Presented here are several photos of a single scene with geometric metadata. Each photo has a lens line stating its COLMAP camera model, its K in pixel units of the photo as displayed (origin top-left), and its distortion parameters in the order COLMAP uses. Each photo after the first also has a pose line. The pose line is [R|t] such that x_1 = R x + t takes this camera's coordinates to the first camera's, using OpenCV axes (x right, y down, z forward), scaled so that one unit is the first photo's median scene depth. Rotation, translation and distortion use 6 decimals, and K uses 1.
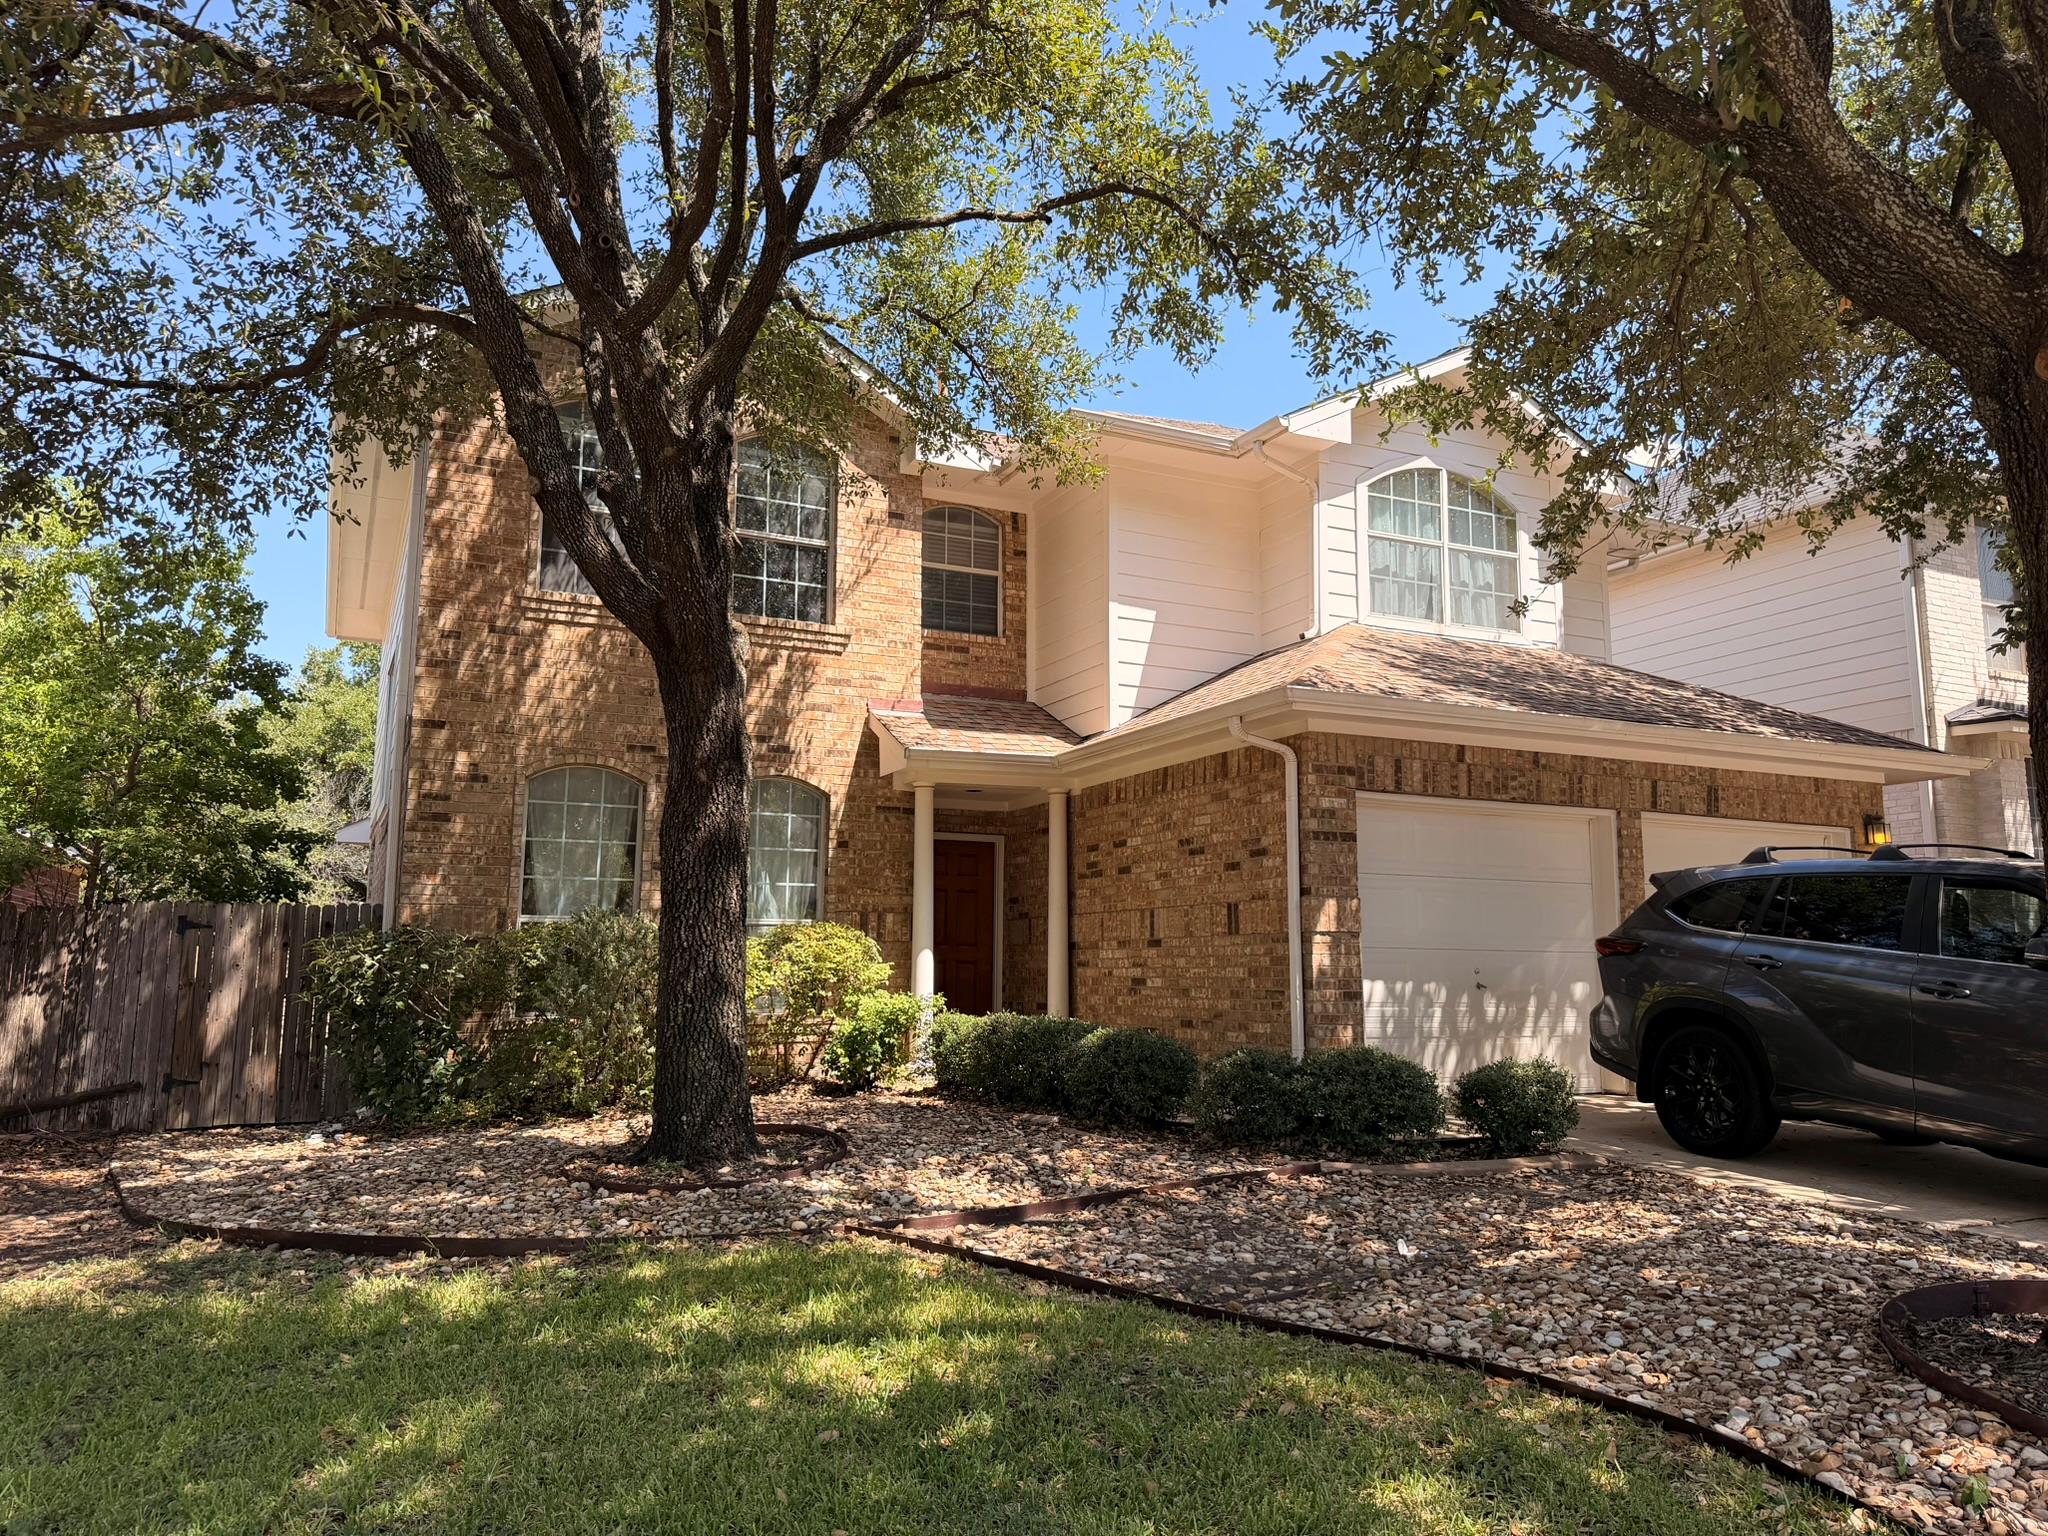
lens RADIAL K [[1427.0, 0, 1030.8], [0, 1427.0, 772.7], [0, 0, 1]] dist [0.115098, -0.198551]
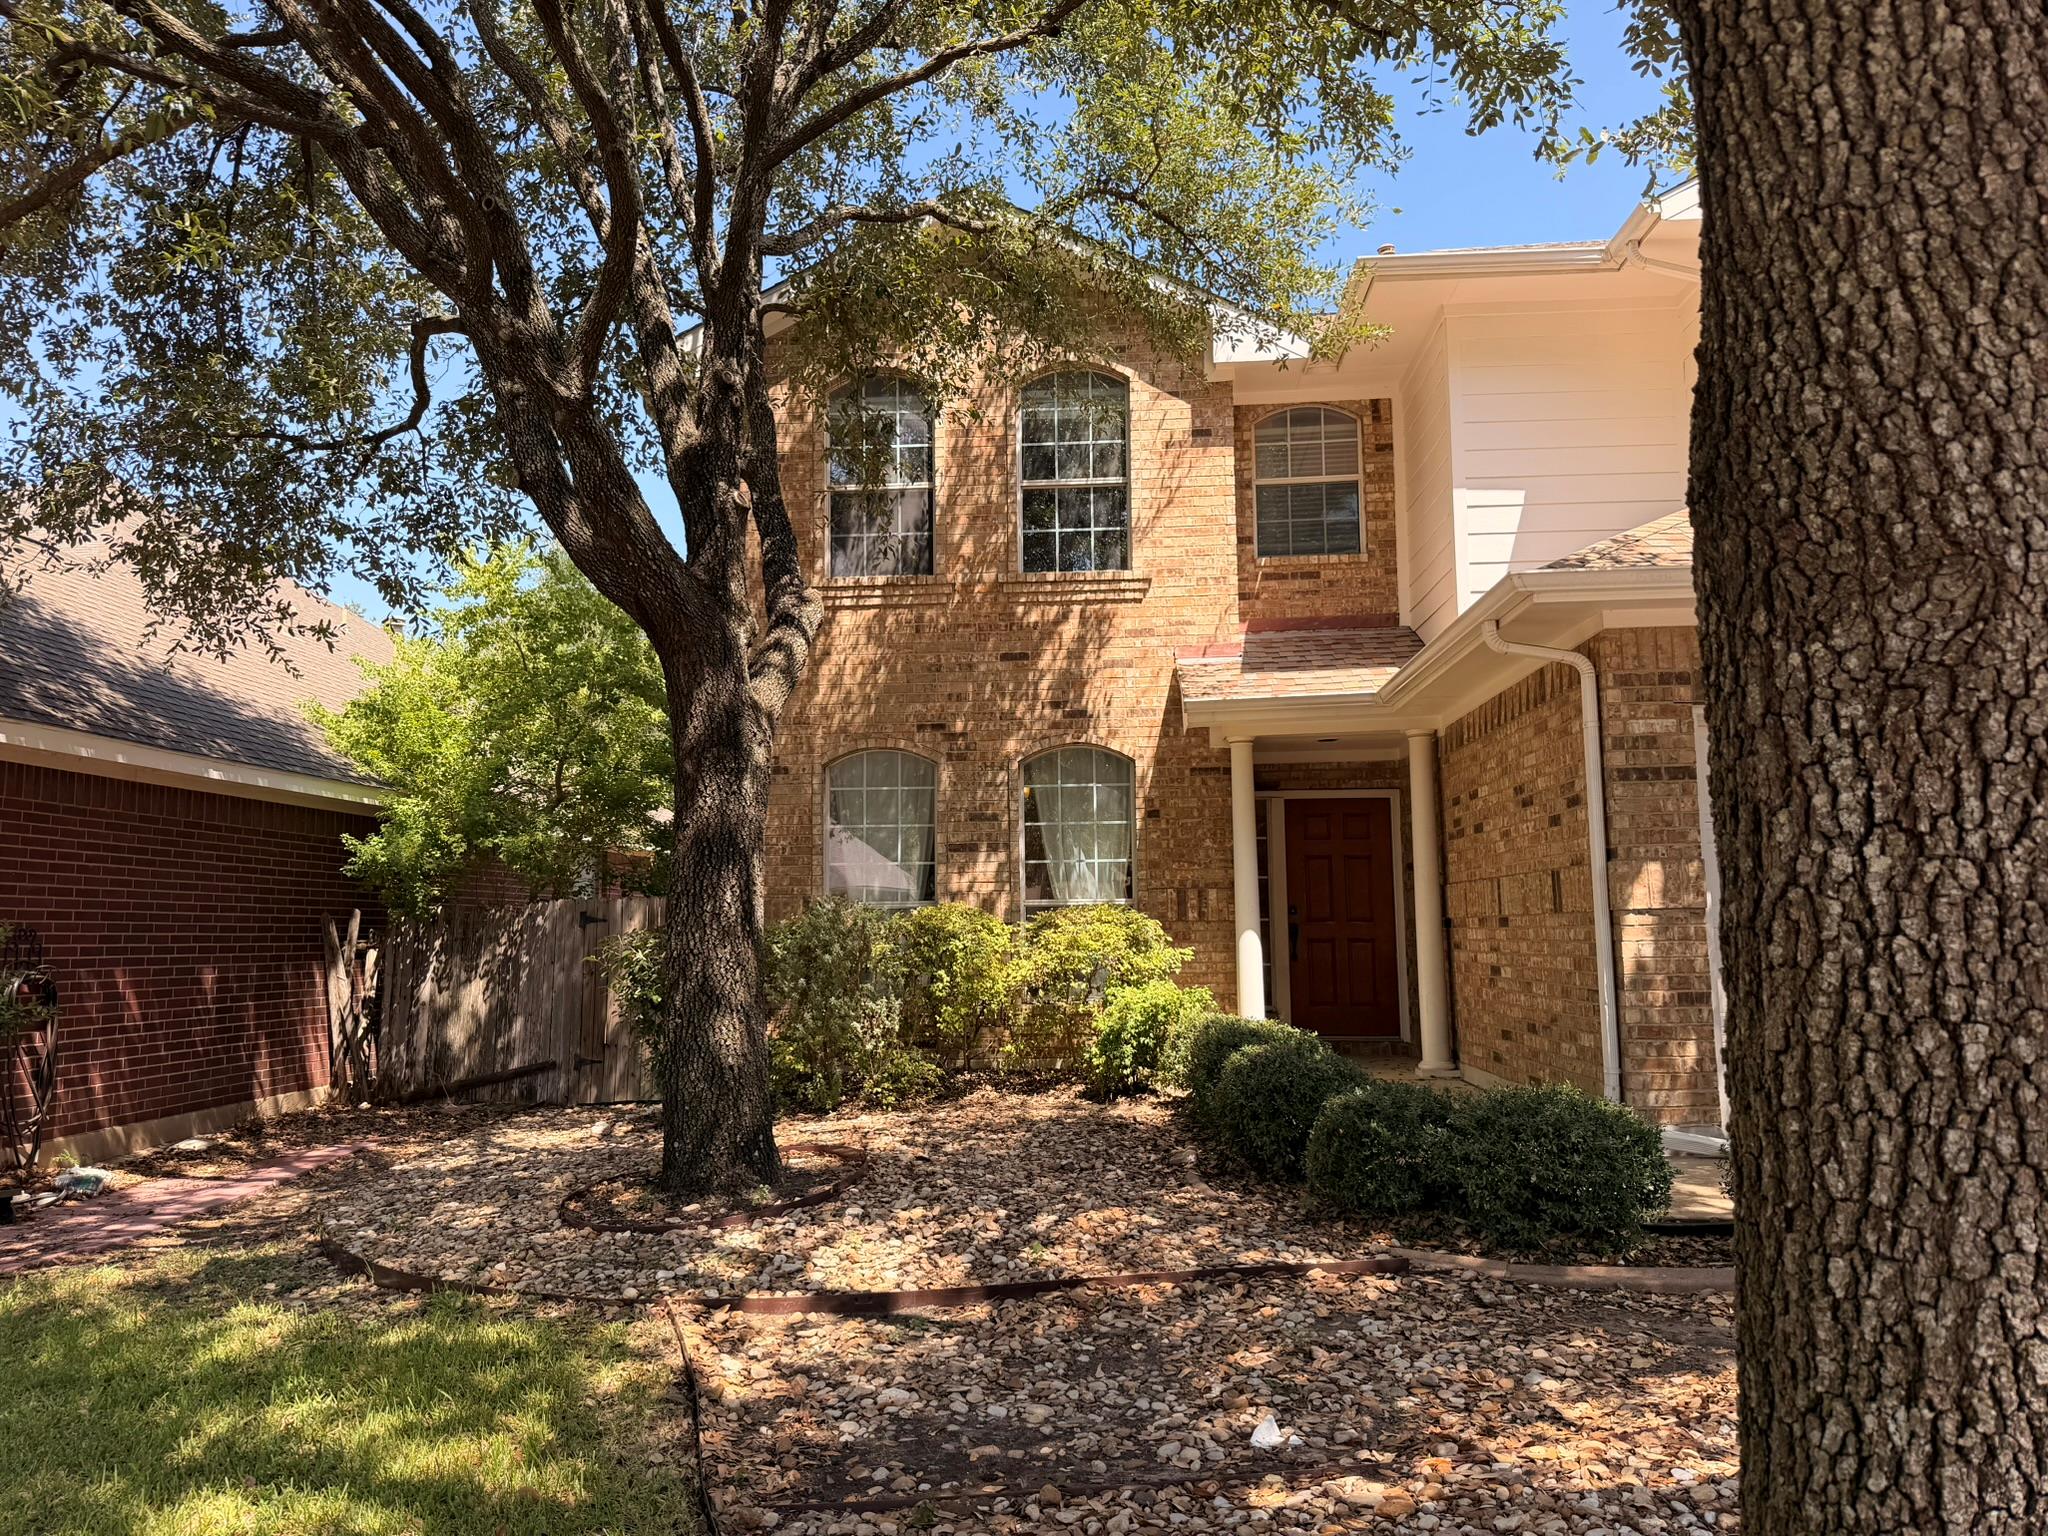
lens RADIAL K [[1427.0, 0, 1030.8], [0, 1427.0, 772.7], [0, 0, 1]] dist [0.115098, -0.198551]
pose [[0.859850, -0.067366, -0.506082, 0.256223], [0.084134, 0.996401, 0.010313, 0.008956], [0.503566, -0.051447, 0.862424, 0.193699]]
